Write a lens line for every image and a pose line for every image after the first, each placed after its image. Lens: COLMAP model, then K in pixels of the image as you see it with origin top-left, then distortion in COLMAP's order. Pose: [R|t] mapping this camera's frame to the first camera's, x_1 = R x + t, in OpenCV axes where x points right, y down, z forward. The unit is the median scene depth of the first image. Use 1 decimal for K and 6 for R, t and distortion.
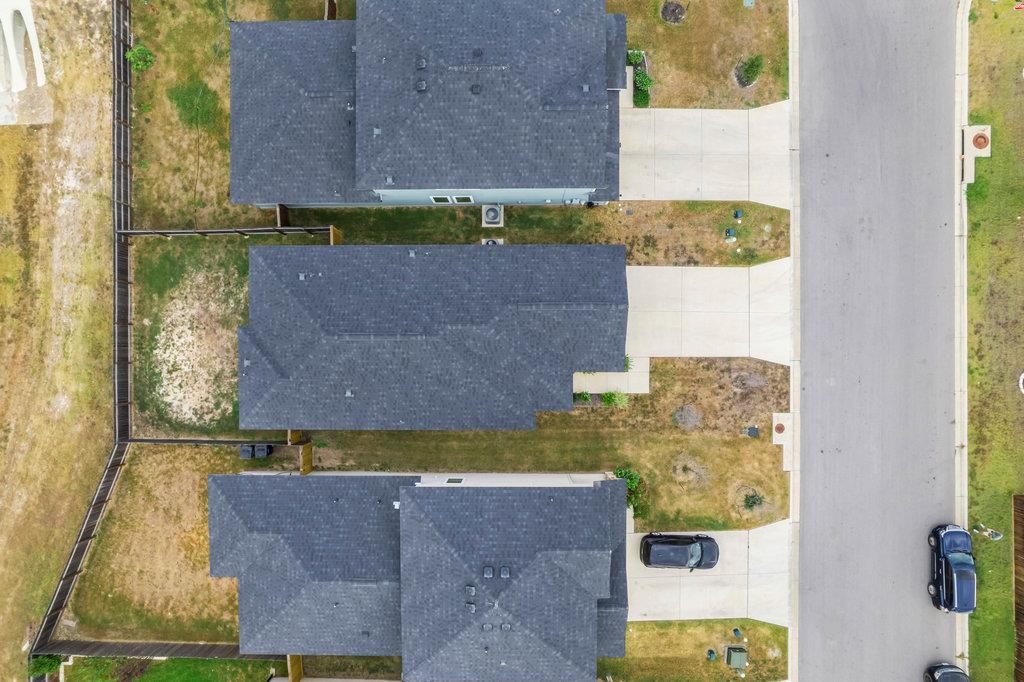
lens RADIAL K [[672.8, 0, 543.2], [0, 672.8, 370.3], [0, 0, 1]] dist [-0.062689, 0.048753]
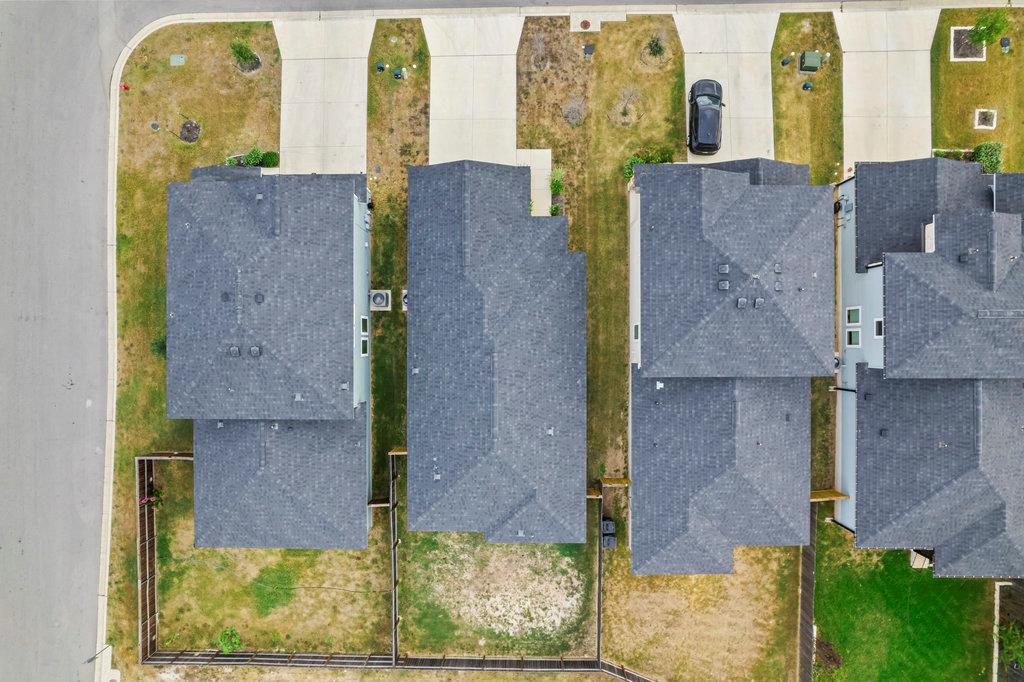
lens RADIAL K [[672.8, 0, 518.5], [0, 672.8, 348.2], [0, 0, 1]] dist [-0.062689, 0.048753]
pose [[0.000170, -0.999937, 0.011223, -0.160233], [0.999232, -0.000270, -0.039176, 0.023866], [0.039176, 0.011221, 0.999169, -0.029563]]
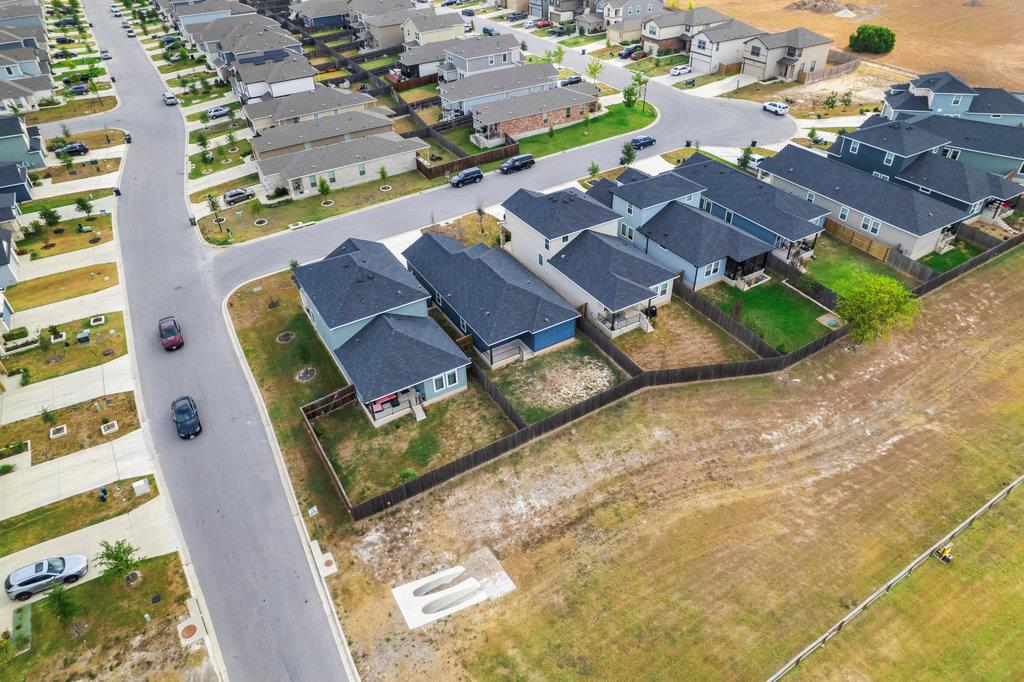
lens RADIAL K [[672.8, 0, 510.7], [0, 672.8, 331.6], [0, 0, 1]] dist [-0.062689, 0.048753]
pose [[-0.508172, -0.485991, 0.711037, -1.519892], [0.859677, -0.336190, 0.384618, -0.712379], [0.052123, 0.806715, 0.588638, -0.020273]]
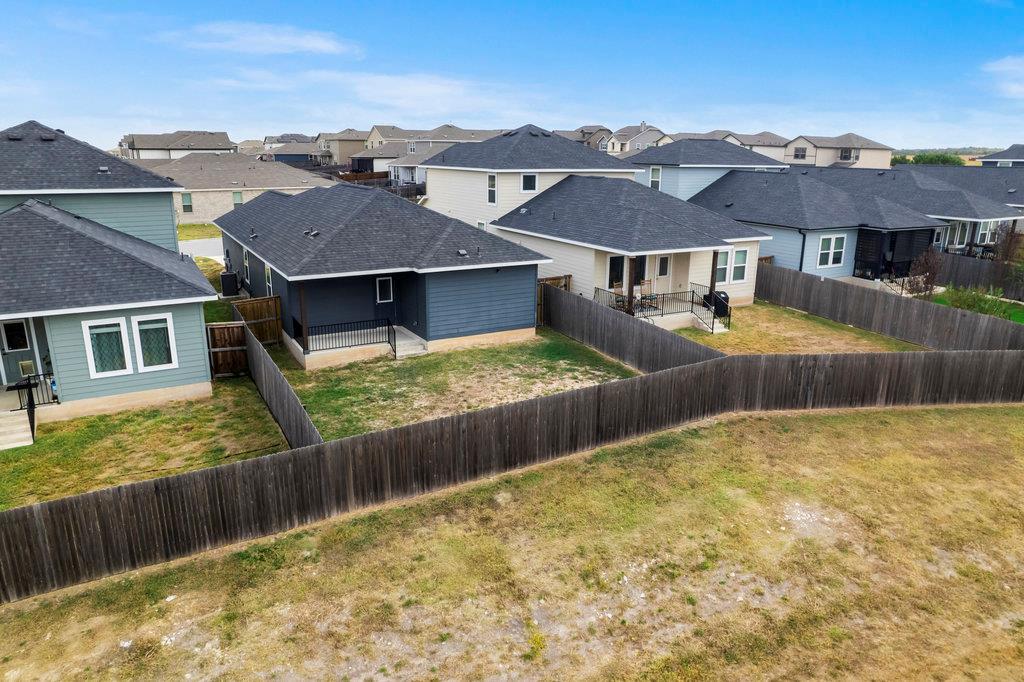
lens RADIAL K [[689.5, 0, 514.7], [0, 689.5, 343.8], [0, 0, 1]] dist [-0.045146, 0.007717]
pose [[-0.494342, -0.224626, 0.839743, -0.992918], [0.869098, -0.146787, 0.472358, -0.285291], [0.017159, 0.963326, 0.267785, 0.816868]]
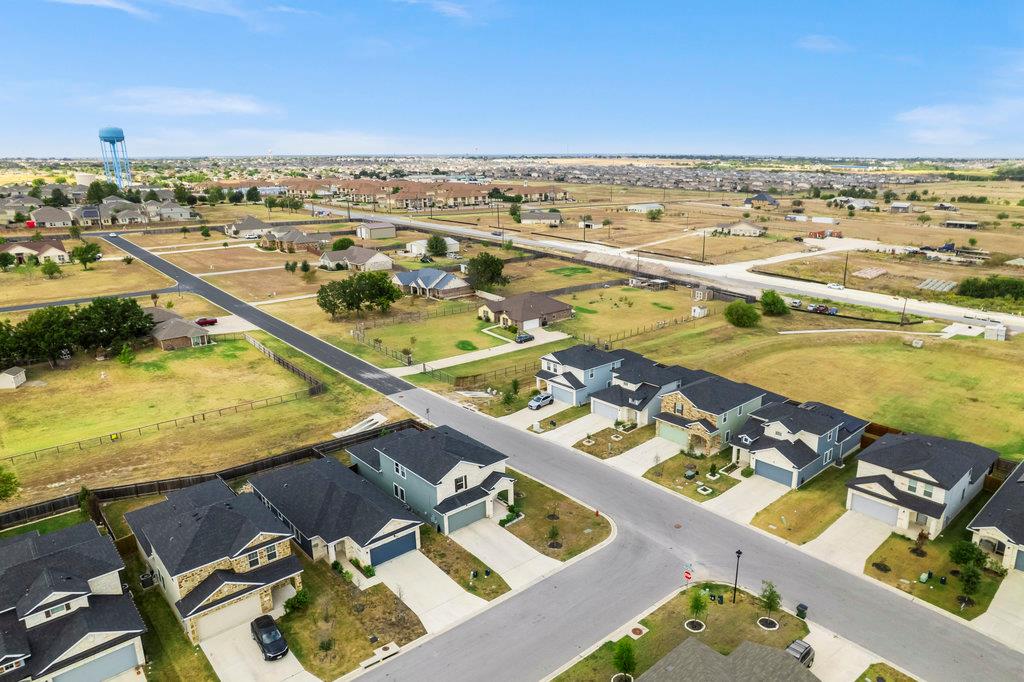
lens RADIAL K [[672.8, 0, 531.4], [0, 672.8, 334.7], [0, 0, 1]] dist [-0.062689, 0.048753]
pose [[0.666912, 0.201085, -0.717491, 1.406445], [-0.744831, 0.152325, -0.649634, 0.653250], [-0.021340, 0.967658, 0.251361, 0.027067]]
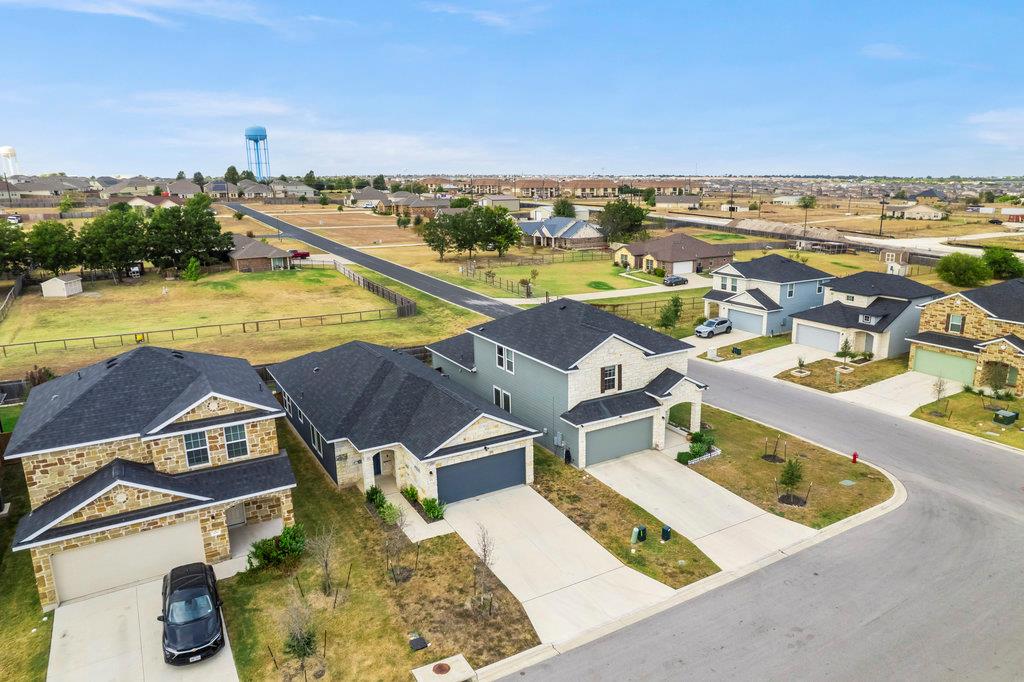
lens RADIAL K [[672.8, 0, 537.4], [0, 672.8, 330.1], [0, 0, 1]] dist [-0.062689, 0.048753]
pose [[0.528658, 0.197279, -0.825592, 0.816382], [-0.848467, 0.094174, -0.520803, 0.288982], [-0.024994, 0.975814, 0.217171, 0.589104]]
